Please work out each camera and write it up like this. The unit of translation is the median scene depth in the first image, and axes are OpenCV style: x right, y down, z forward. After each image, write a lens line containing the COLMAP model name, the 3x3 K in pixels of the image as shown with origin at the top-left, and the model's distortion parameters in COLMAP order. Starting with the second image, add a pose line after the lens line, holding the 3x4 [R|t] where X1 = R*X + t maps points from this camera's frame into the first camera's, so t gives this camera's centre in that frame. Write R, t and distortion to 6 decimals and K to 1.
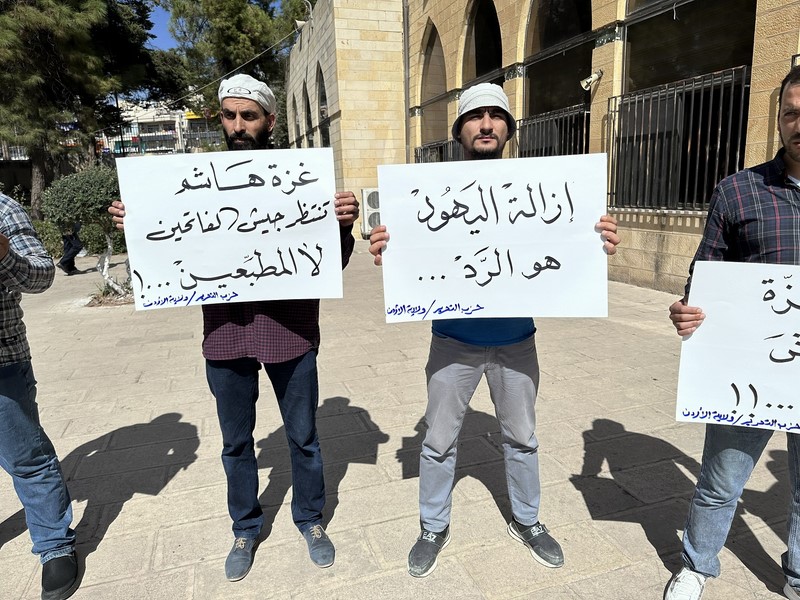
lens RADIAL K [[558.0, 0, 400.6], [0, 558.0, 302.2], [0, 0, 1]] dist [0.026169, -0.041458]
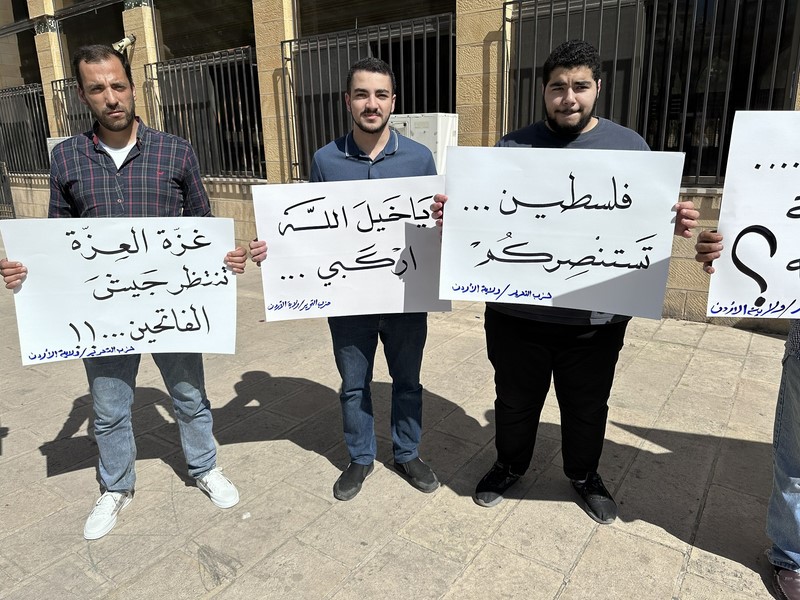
lens RADIAL K [[566.1, 0, 400.0], [0, 566.1, 300.0], [0, 0, 1]] dist [0.009108, -0.022579]
pose [[0.797210, -0.146060, 0.585767, 0.084049], [0.119633, 0.989270, 0.083857, 0.014760], [-0.591730, 0.003225, 0.806130, -0.065548]]
